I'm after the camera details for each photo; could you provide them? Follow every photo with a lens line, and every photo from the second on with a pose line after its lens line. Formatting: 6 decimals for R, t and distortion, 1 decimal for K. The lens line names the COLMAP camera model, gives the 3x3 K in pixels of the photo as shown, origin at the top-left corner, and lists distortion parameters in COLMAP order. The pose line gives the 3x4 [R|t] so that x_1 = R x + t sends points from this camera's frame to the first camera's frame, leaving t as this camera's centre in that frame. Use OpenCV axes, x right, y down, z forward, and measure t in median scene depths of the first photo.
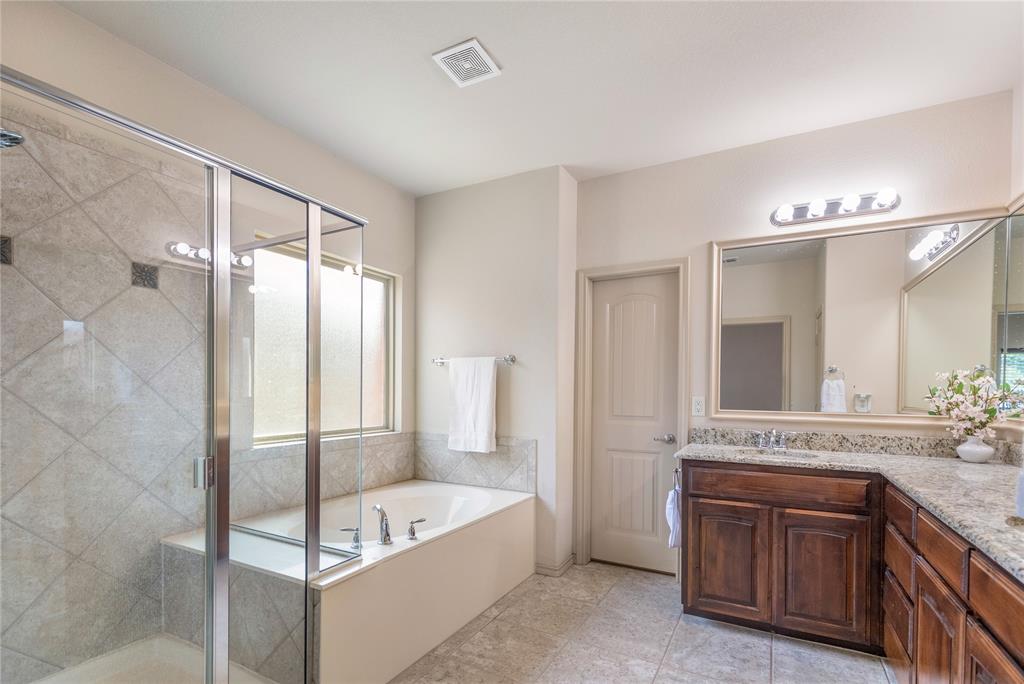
lens RADIAL K [[474.0, 0, 507.8], [0, 474.0, 371.4], [0, 0, 1]] dist [-0.001657, -0.000465]
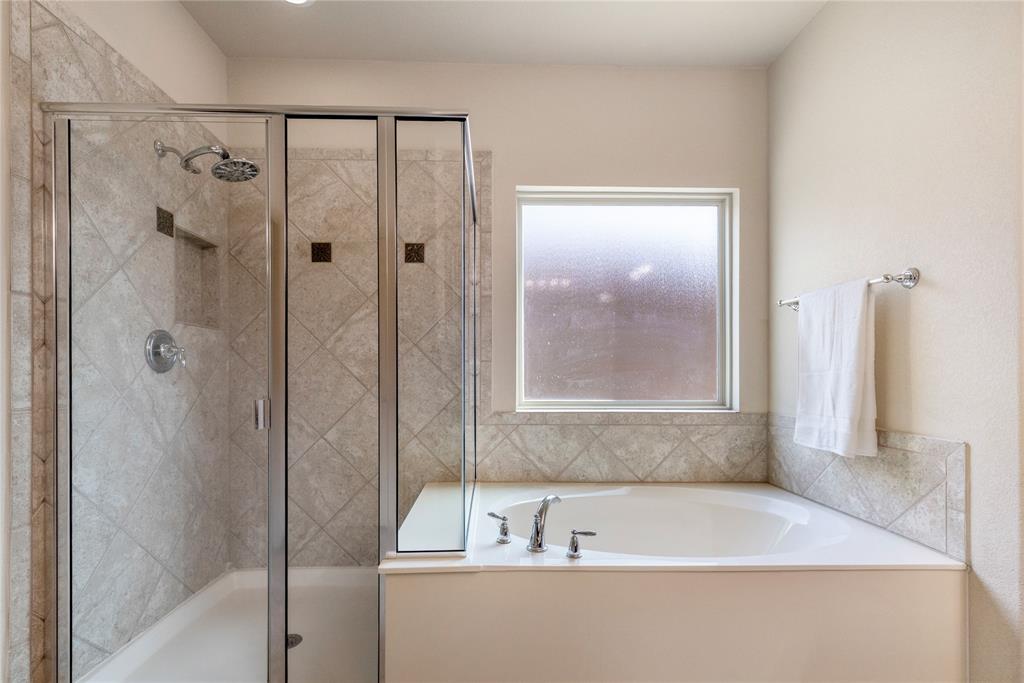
lens RADIAL K [[472.6, 0, 504.4], [0, 472.6, 361.5], [0, 0, 1]] dist [0.001088, 0.000154]
pose [[0.510212, -0.025396, -0.859674, 0.221220], [0.035518, 0.999333, -0.008441, 0.053896], [0.859315, -0.026227, 0.510774, 0.391387]]
